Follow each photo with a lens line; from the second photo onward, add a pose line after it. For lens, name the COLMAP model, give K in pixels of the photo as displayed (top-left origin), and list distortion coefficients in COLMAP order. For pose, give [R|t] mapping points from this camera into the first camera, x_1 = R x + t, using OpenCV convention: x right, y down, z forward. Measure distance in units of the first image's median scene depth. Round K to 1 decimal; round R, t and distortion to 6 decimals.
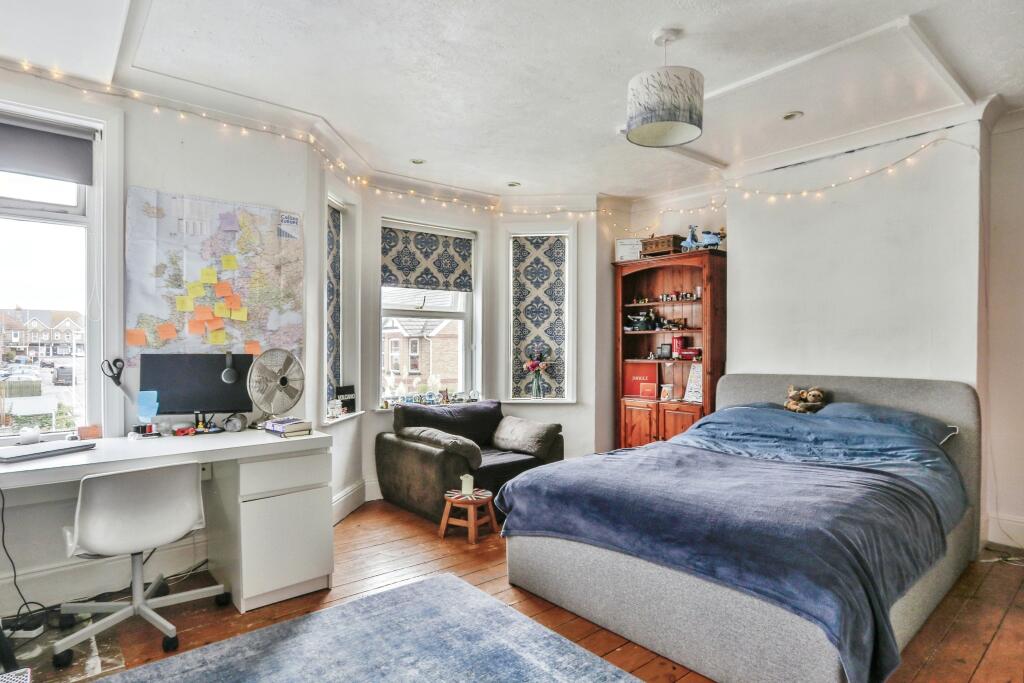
lens RADIAL K [[557.3, 0, 512.3], [0, 557.3, 345.4], [0, 0, 1]] dist [0.001202, 0.000595]
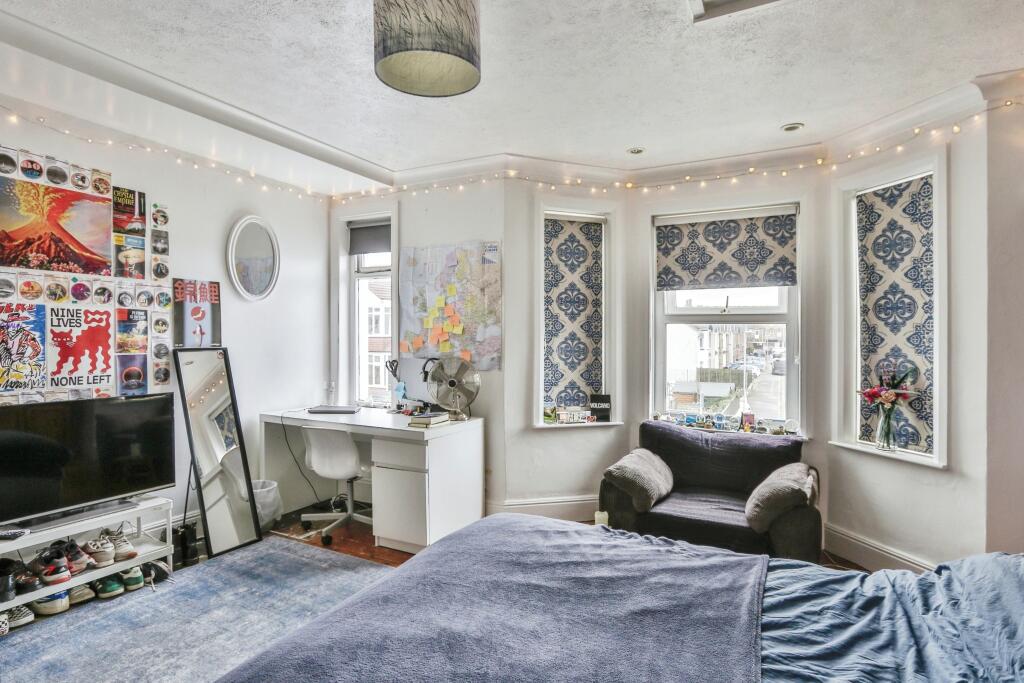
lens RADIAL K [[535.6, 0, 512.0], [0, 535.6, 341.5], [0, 0, 1]] dist [-0.000646, -0.000005]
pose [[0.387690, 0.010283, -0.921733, 0.476558], [-0.011773, 0.999911, 0.006203, -0.024346], [0.921715, 0.008447, 0.387776, 0.424023]]
